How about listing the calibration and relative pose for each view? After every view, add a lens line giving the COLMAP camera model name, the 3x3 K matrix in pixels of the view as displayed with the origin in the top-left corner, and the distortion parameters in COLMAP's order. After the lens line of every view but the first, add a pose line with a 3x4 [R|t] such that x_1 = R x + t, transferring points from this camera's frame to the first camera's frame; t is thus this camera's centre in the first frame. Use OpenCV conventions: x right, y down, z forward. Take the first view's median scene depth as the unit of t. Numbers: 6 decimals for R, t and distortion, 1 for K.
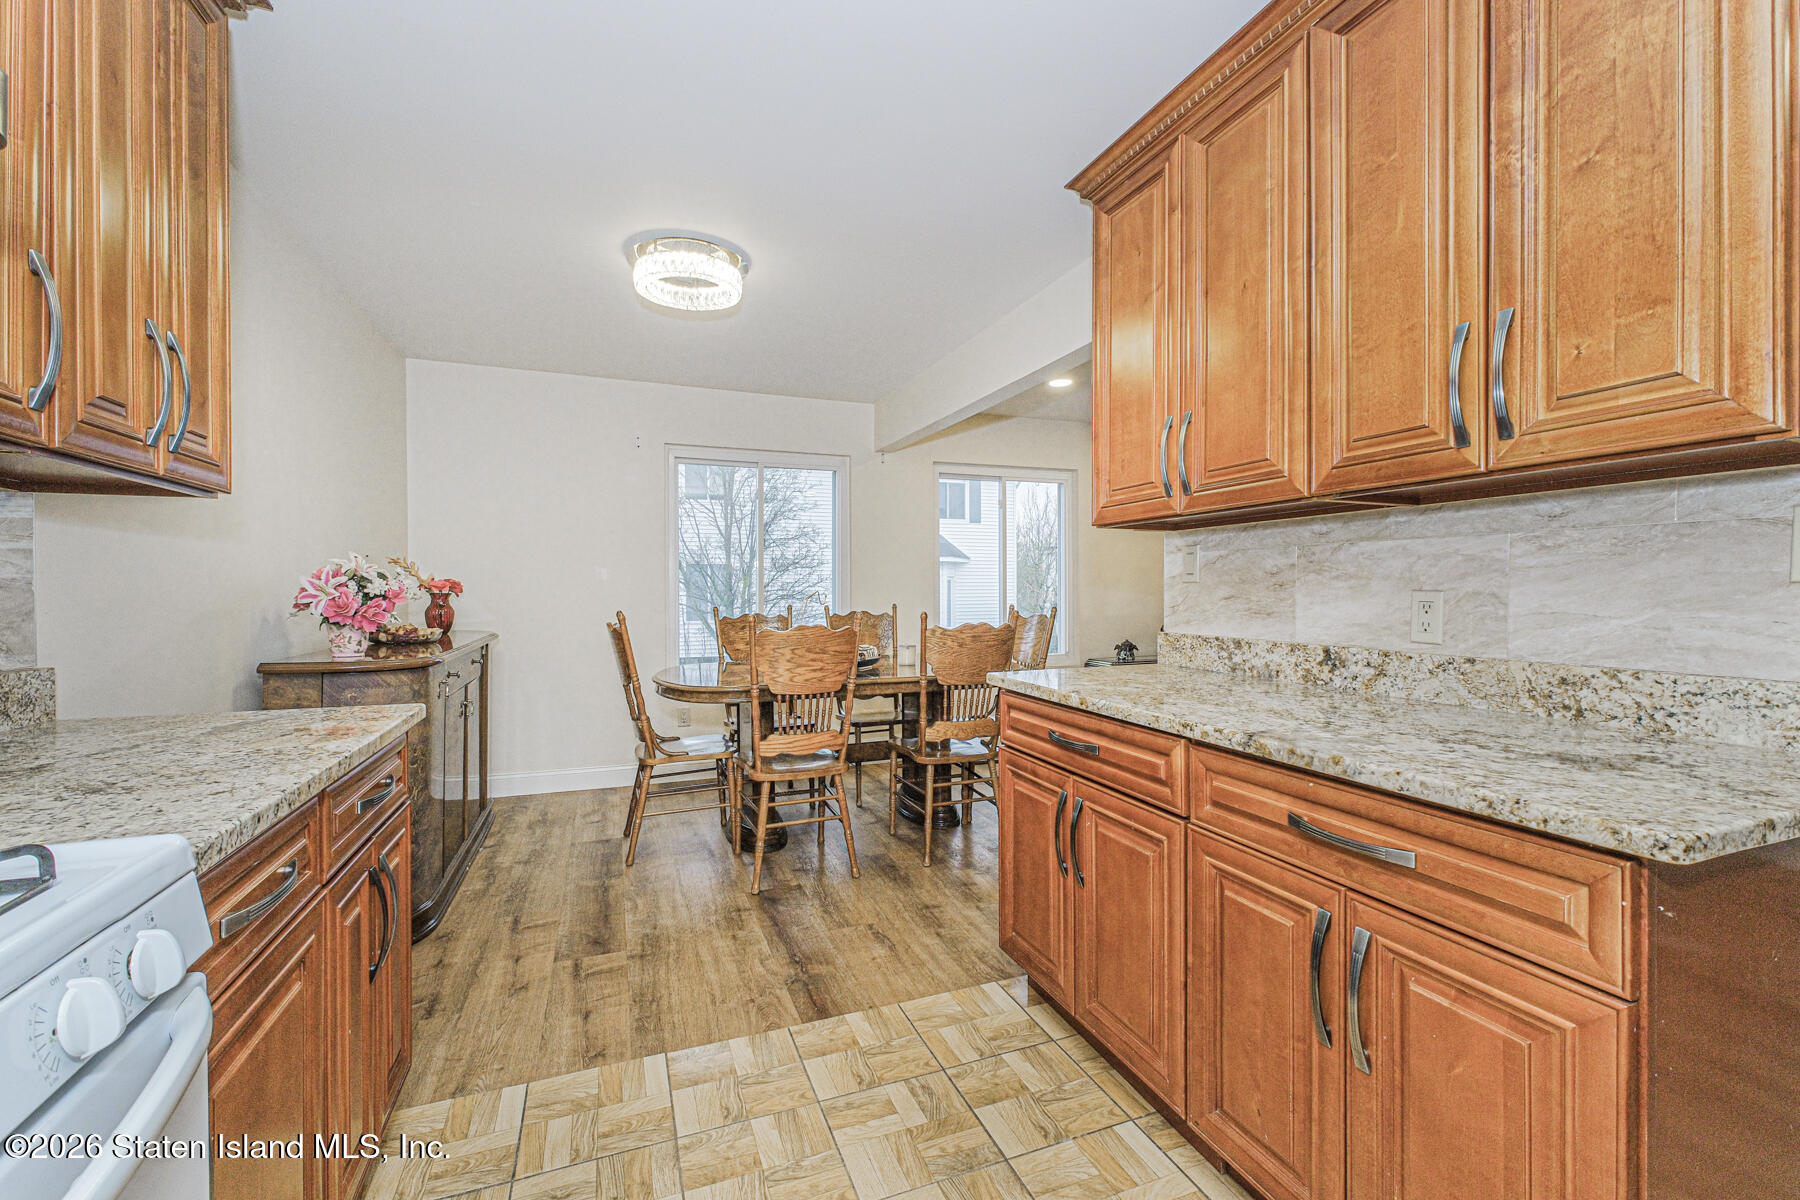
lens RADIAL K [[753.0, 0, 892.1], [0, 753.0, 592.7], [0, 0, 1]] dist [-0.001029, -0.000284]
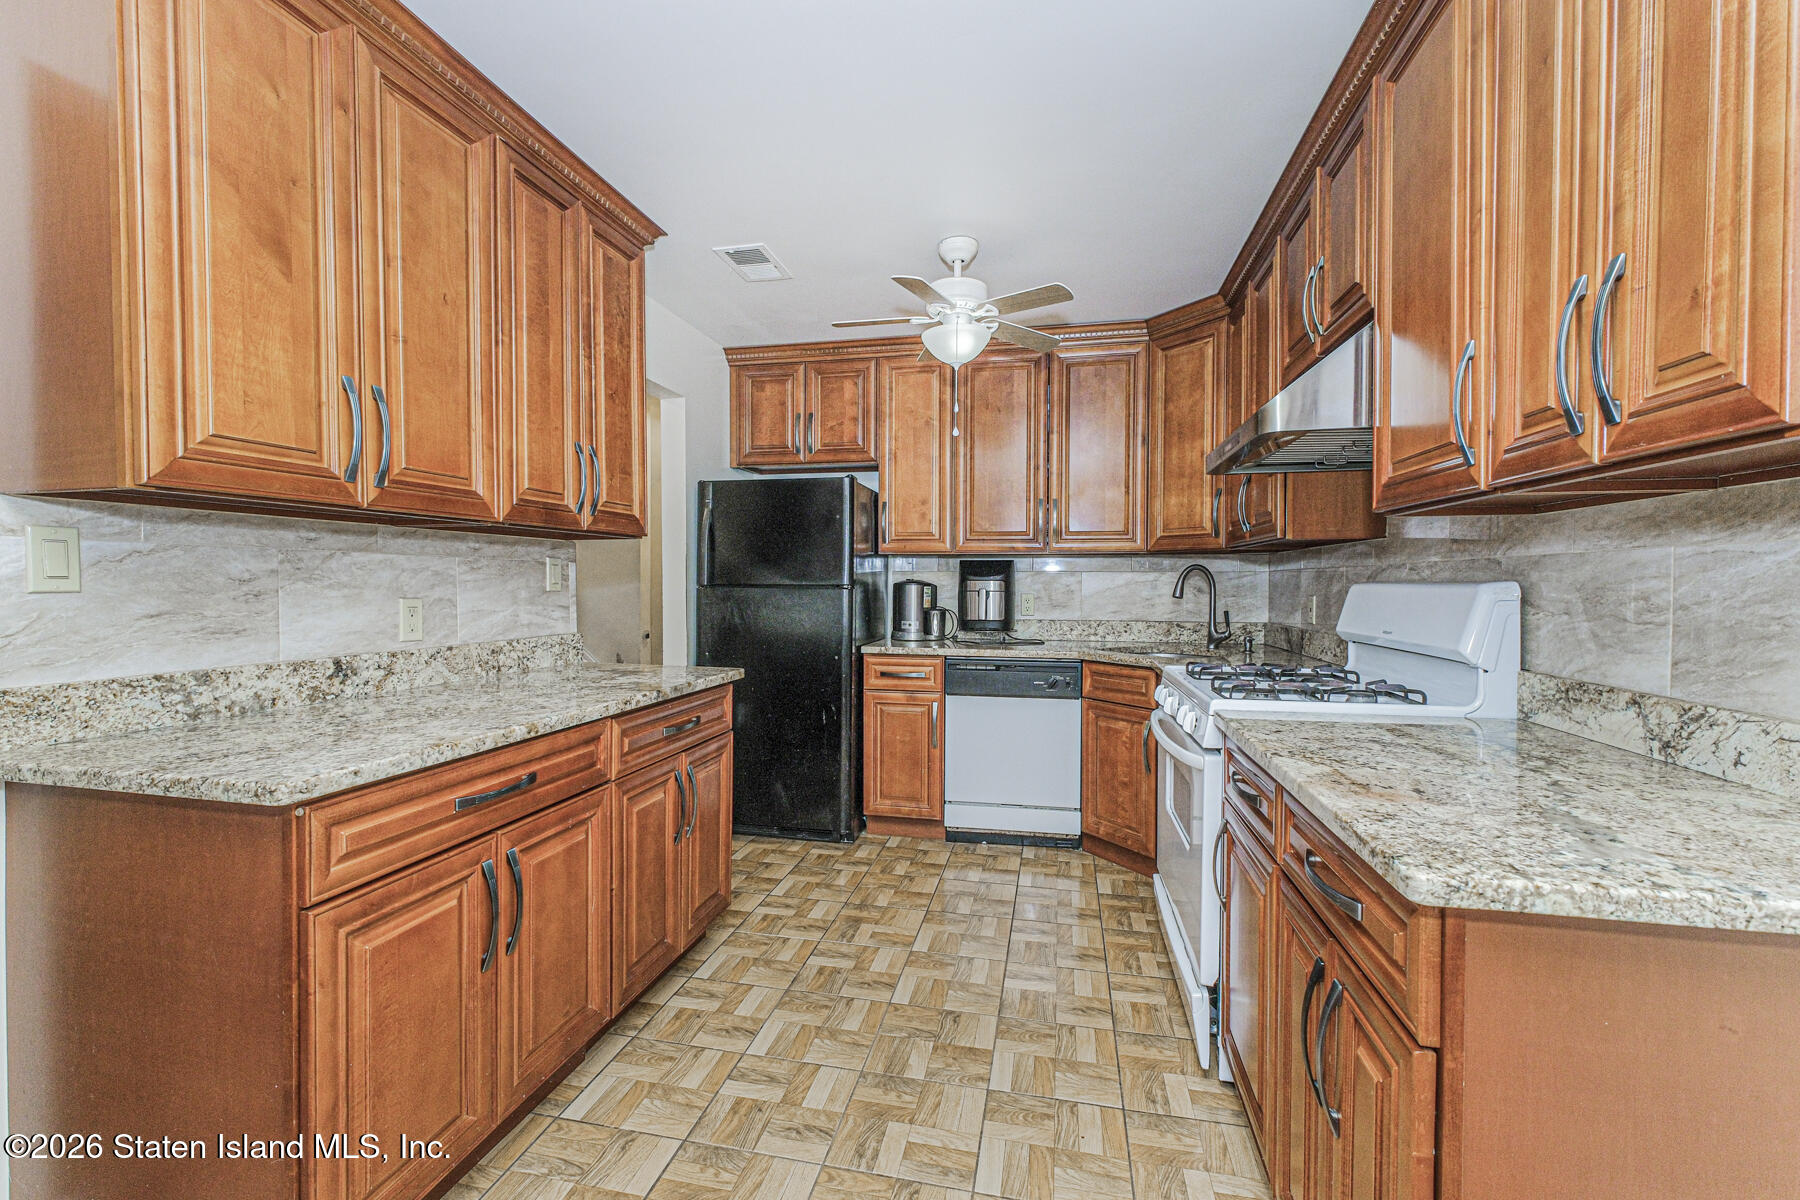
lens RADIAL K [[753.0, 0, 895.2], [0, 753.0, 596.1], [0, 0, 1]] dist [-0.001029, -0.000284]
pose [[-0.835210, -0.010360, 0.549833, -0.564693], [0.001751, 0.999767, 0.021497, -0.028041], [-0.549928, 0.018917, -0.834998, 1.442401]]
